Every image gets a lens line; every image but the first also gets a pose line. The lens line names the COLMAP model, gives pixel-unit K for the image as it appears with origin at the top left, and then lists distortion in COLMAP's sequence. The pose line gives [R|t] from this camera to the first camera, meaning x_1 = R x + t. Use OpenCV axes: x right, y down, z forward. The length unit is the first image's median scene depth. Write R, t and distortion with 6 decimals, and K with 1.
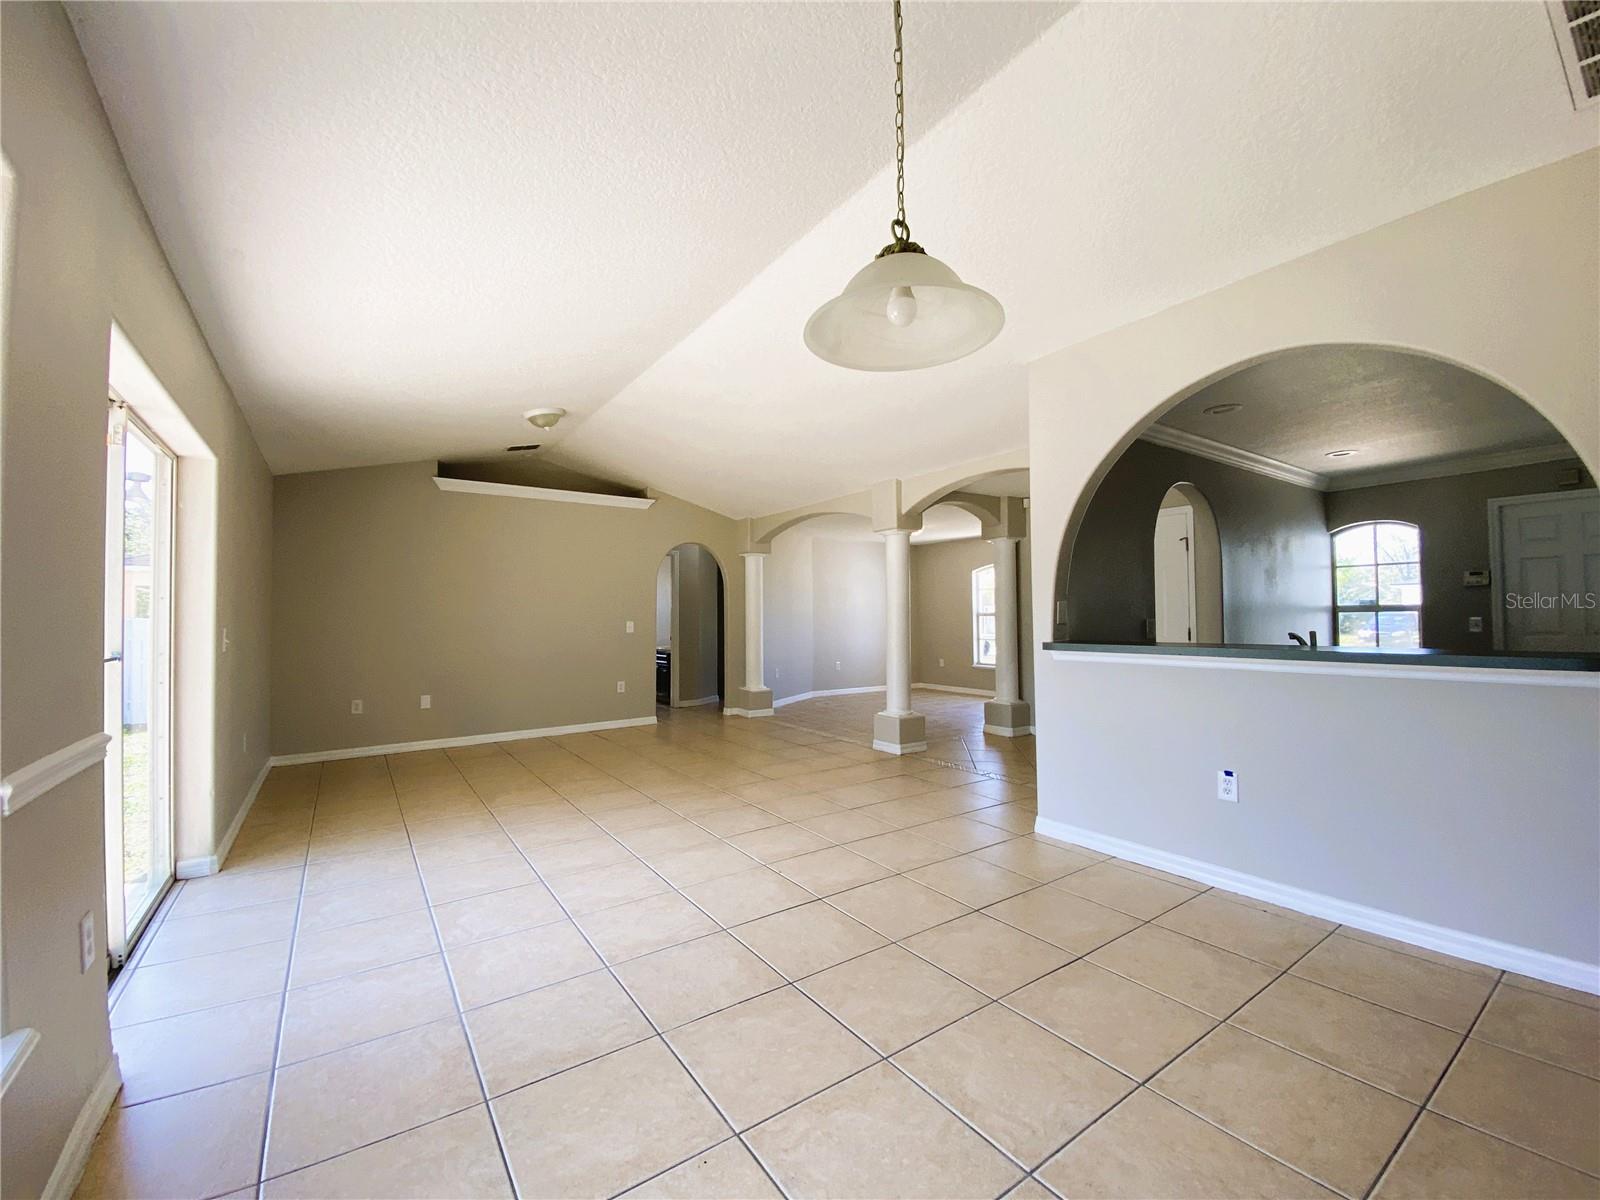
lens RADIAL K [[650.7, 0, 800.0], [0, 650.7, 600.0], [0, 0, 1]] dist [0.044203, -0.030927]
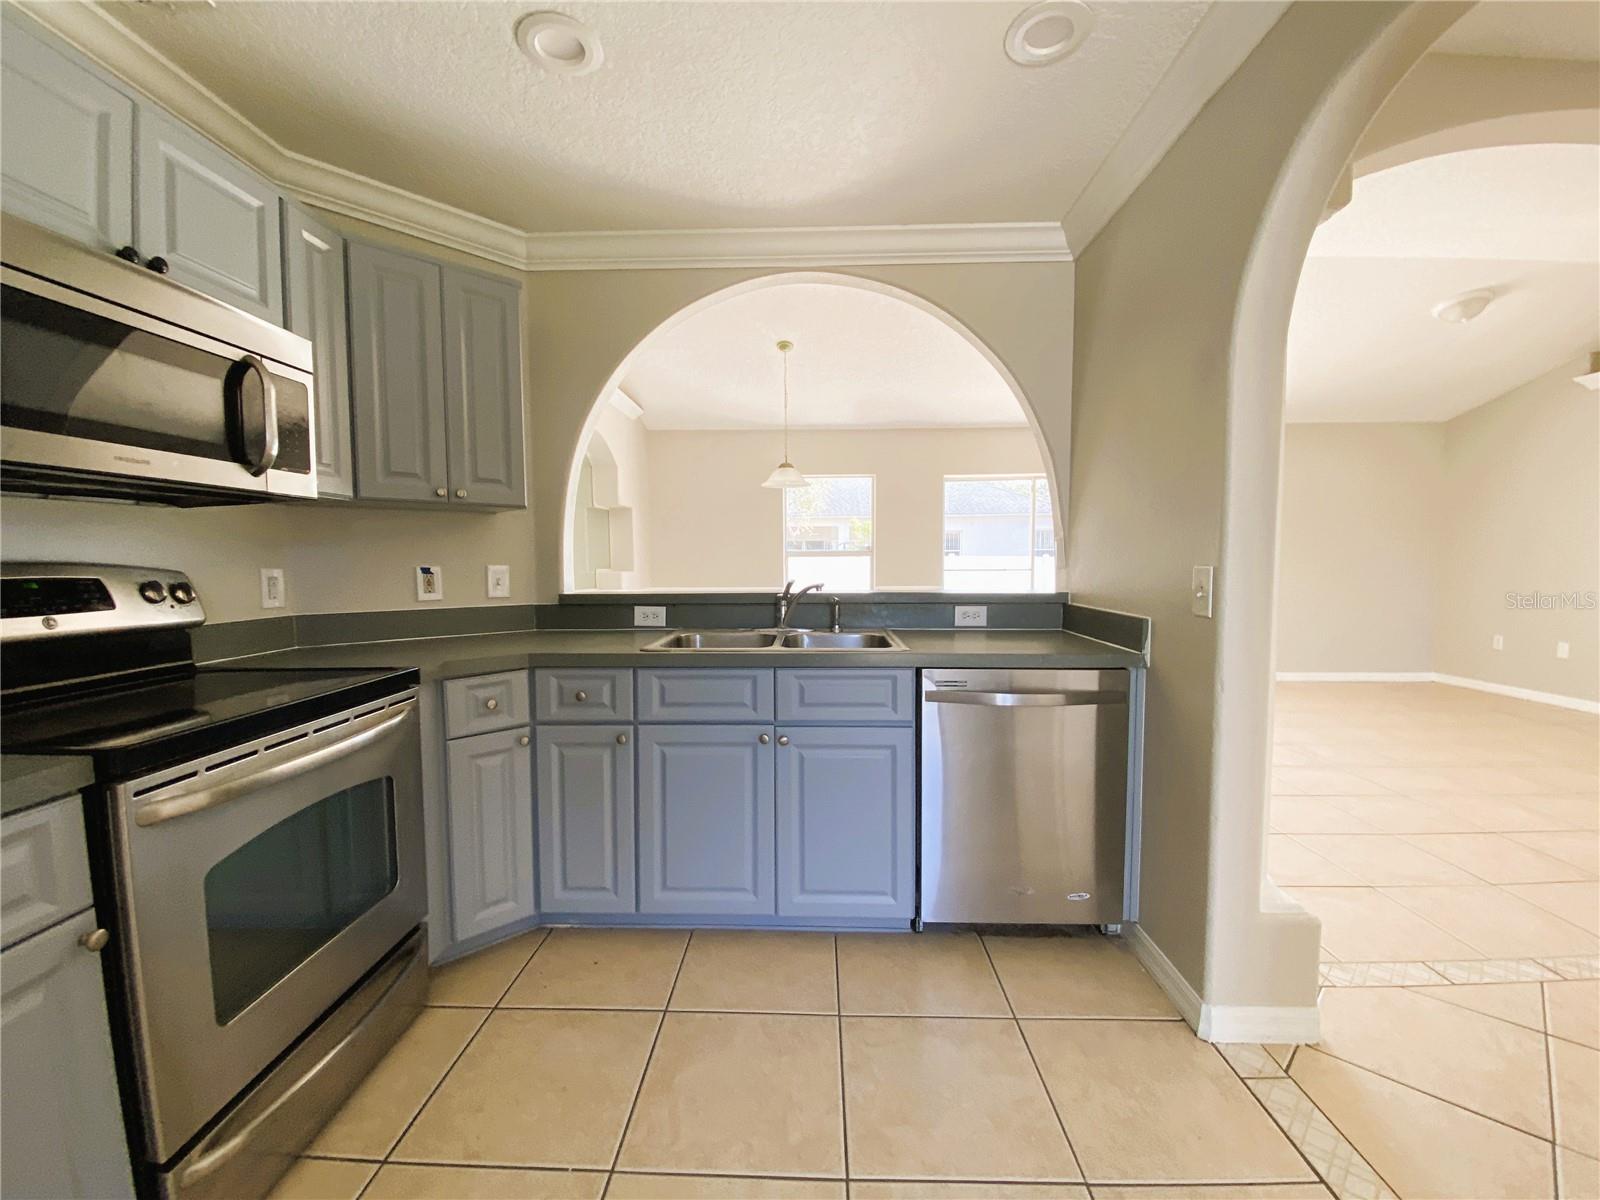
lens RADIAL K [[650.7, 0, 800.0], [0, 650.7, 600.0], [0, 0, 1]] dist [0.044203, -0.030927]
pose [[-0.586058, 0.063320, -0.807791, 0.713467], [0.030980, 0.997964, 0.055751, 0.014142], [0.809677, 0.007647, -0.586826, 0.733972]]
